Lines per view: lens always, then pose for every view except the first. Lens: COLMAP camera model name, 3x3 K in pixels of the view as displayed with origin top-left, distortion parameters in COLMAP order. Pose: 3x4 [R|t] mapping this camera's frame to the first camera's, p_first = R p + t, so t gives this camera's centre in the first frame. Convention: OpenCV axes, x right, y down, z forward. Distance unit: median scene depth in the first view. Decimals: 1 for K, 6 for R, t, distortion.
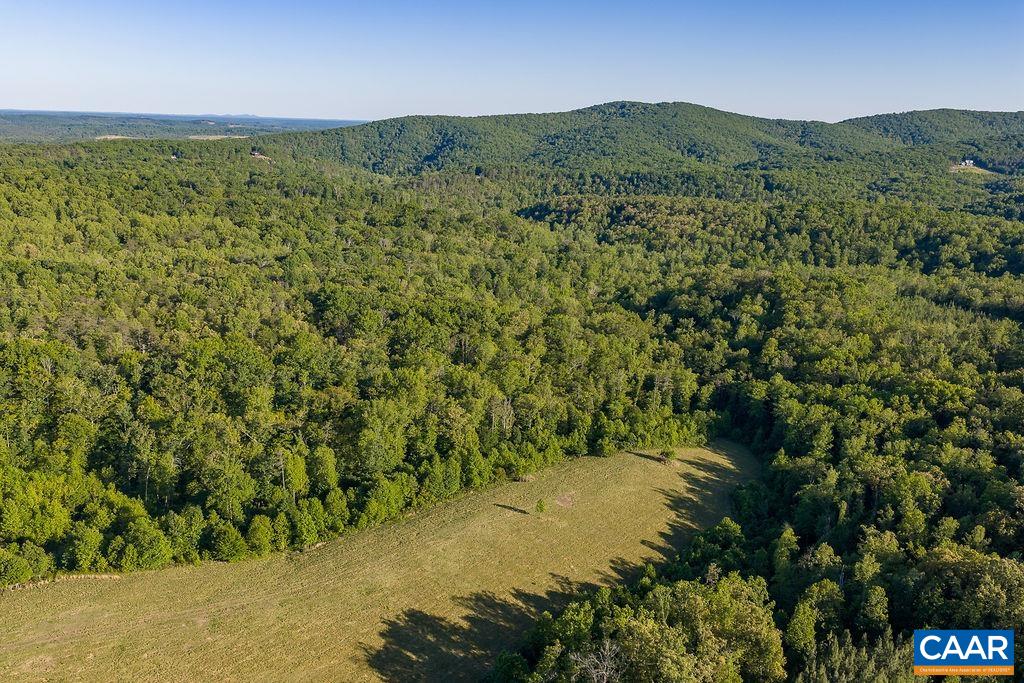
lens RADIAL K [[846.8, 0, 511.0], [0, 846.8, 348.3], [0, 0, 1]] dist [0.024569, -0.042802]
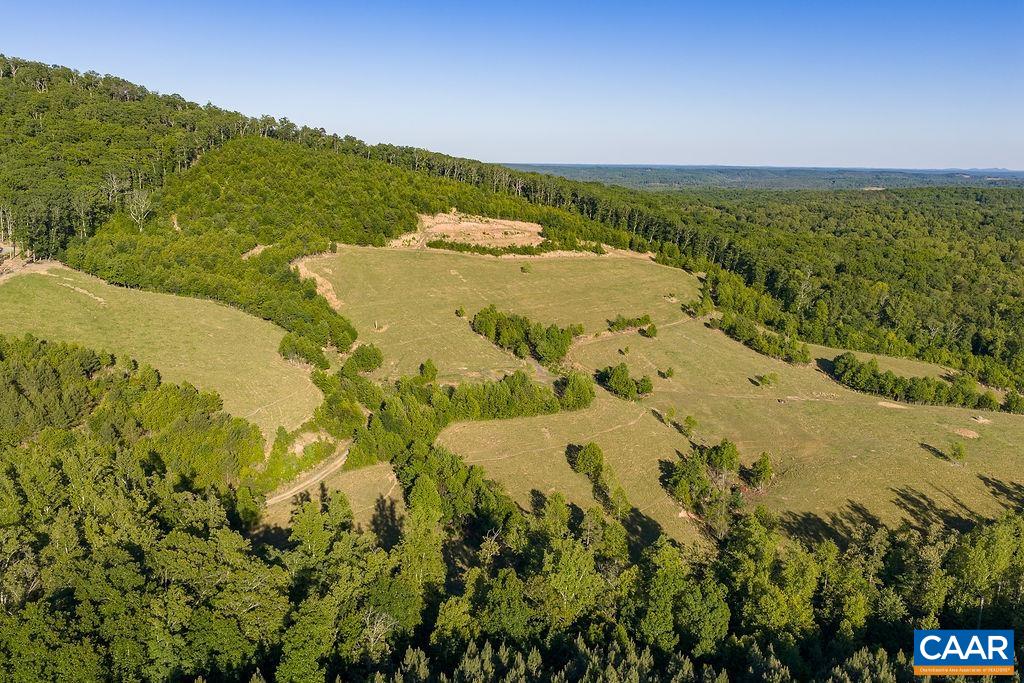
lens RADIAL K [[846.8, 0, 508.4], [0, 846.8, 338.4], [0, 0, 1]] dist [0.024569, -0.042802]
pose [[0.695600, 0.129132, -0.706729, -0.030407], [-0.180039, 0.983656, 0.002528, 0.040727], [0.695505, 0.125481, 0.707480, -0.126285]]
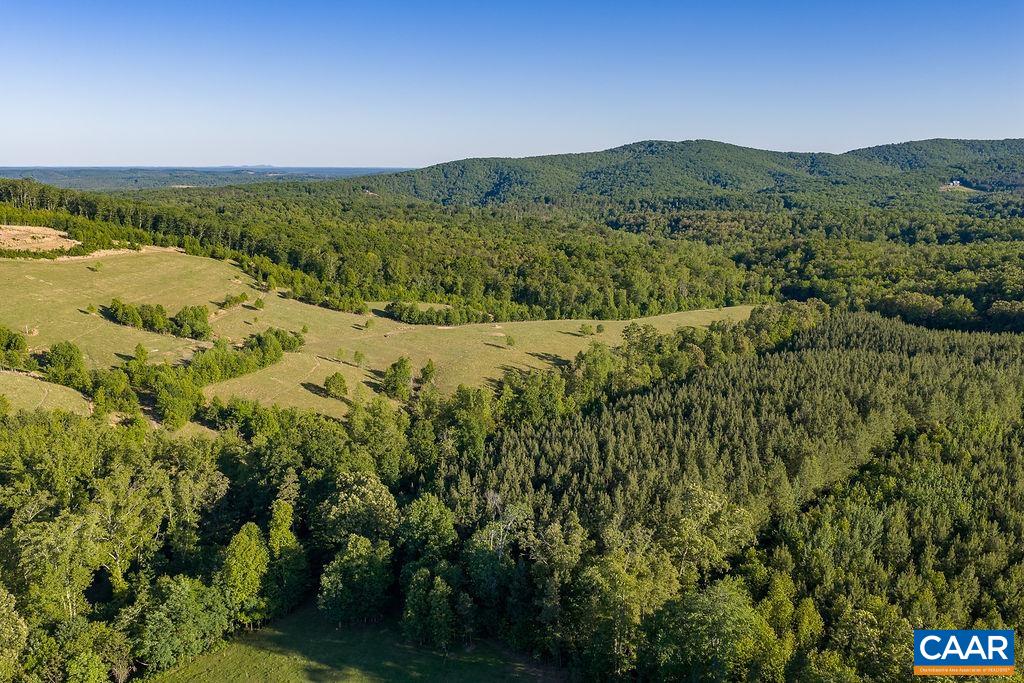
lens RADIAL K [[846.8, 0, 508.7], [0, 846.8, 345.6], [0, 0, 1]] dist [0.024569, -0.042802]
pose [[0.999545, -0.025253, -0.016500, -0.080894], [0.024381, 0.998400, -0.051029, 0.062293], [0.017762, 0.050603, 0.998561, -0.212448]]
